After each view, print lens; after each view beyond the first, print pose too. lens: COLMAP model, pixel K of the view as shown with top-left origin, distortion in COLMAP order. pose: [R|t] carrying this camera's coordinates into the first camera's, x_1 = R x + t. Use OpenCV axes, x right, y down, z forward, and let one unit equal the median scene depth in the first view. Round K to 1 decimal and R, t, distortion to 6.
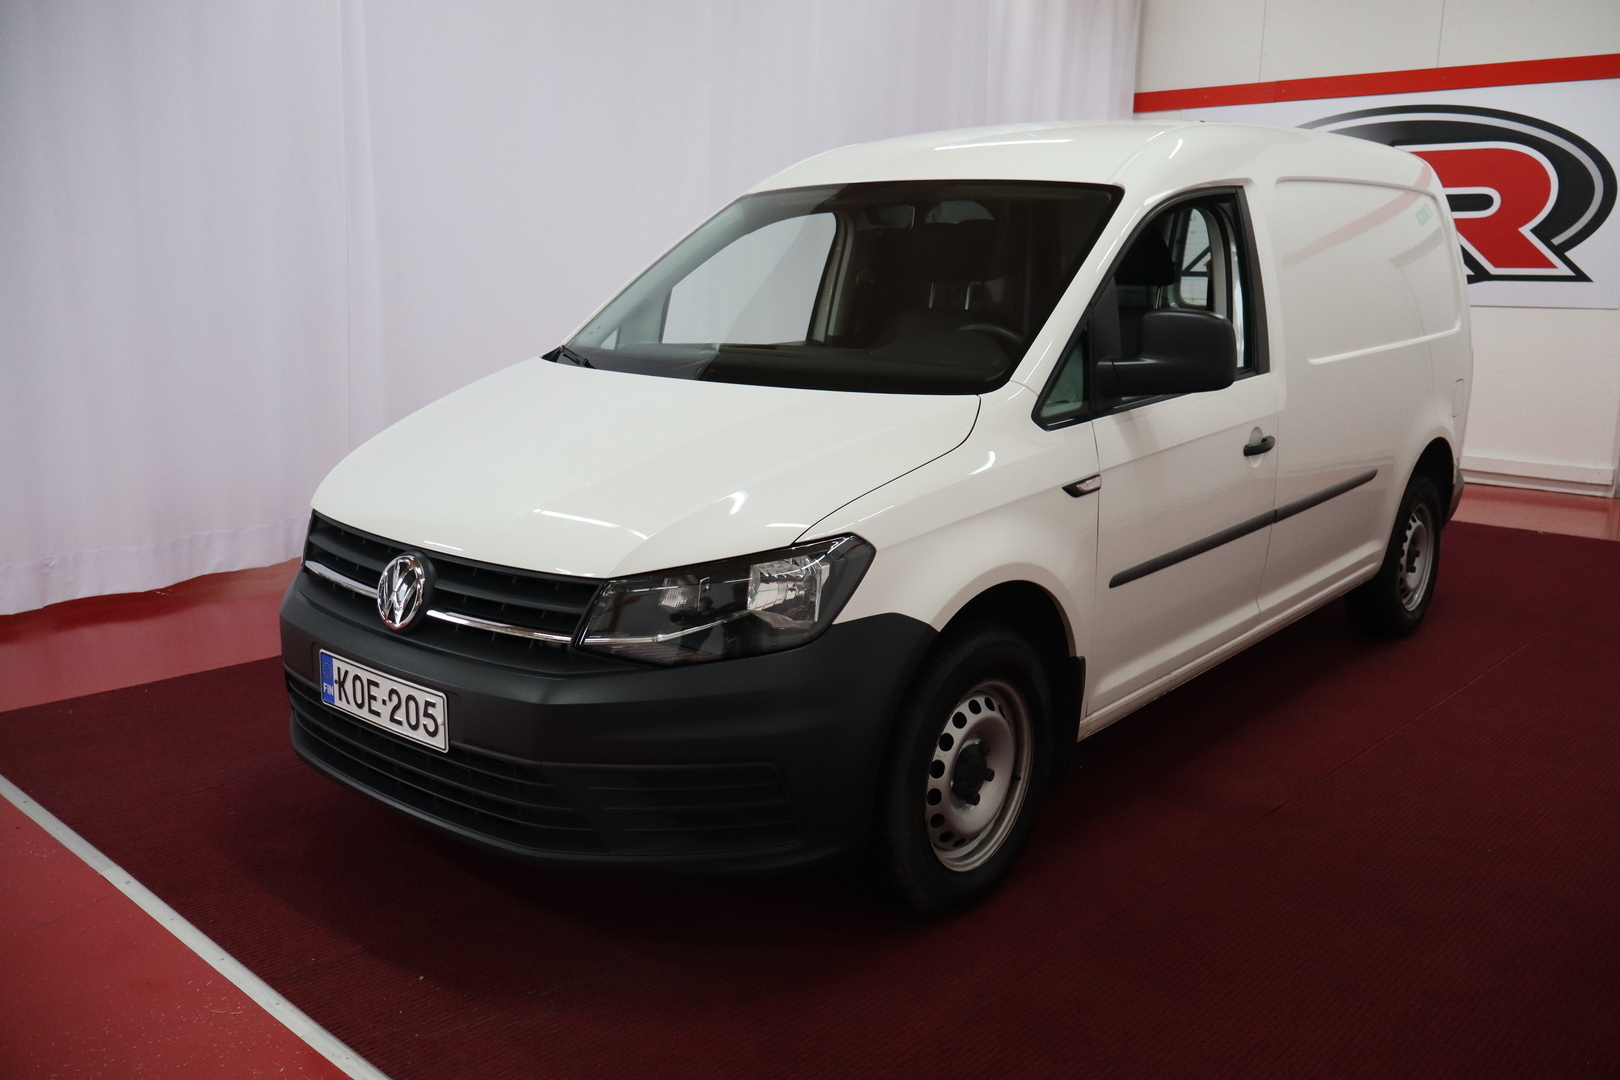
lens RADIAL K [[1287.5, 0, 810.0], [0, 1287.5, 540.0], [0, 0, 1]] dist [0.038169, 0.001631]
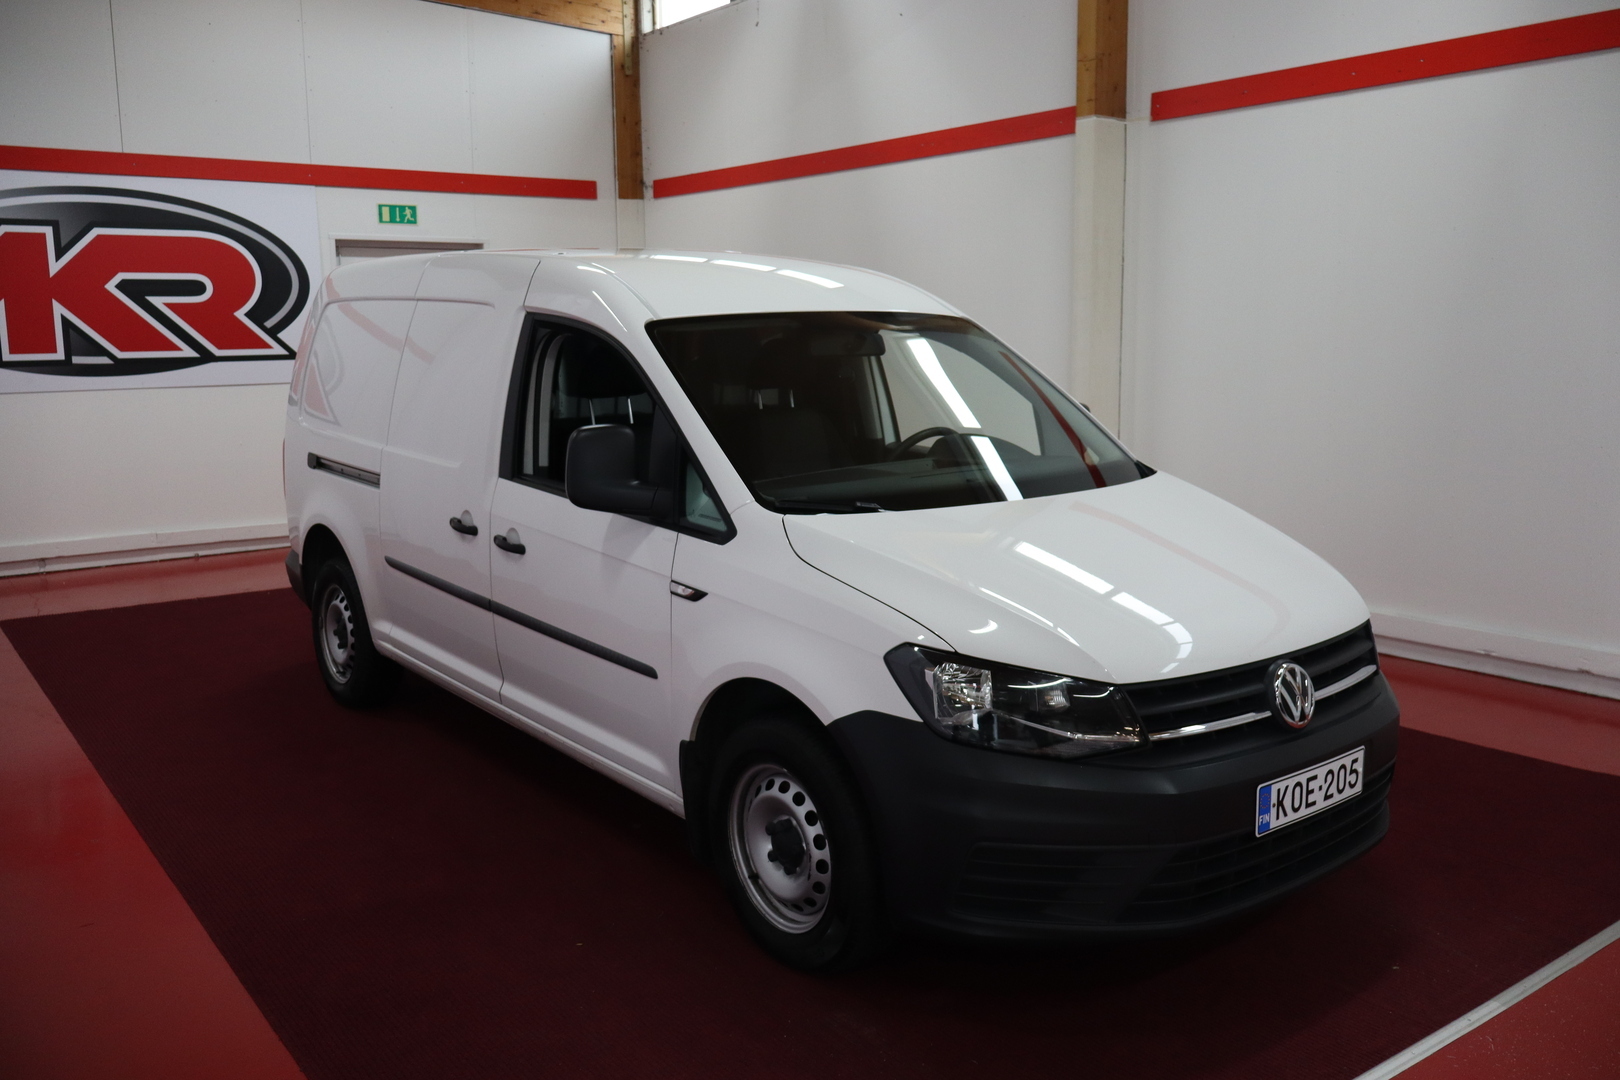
lens RADIAL K [[1349.9, 0, 810.0], [0, 1349.9, 540.0], [0, 0, 1]] dist [-0.011722, -0.001307]
pose [[0.213014, -0.180422, 0.960246, -0.460406], [0.222133, 0.966009, 0.132228, -0.104097], [-0.951463, 0.185136, 0.245851, 0.328137]]
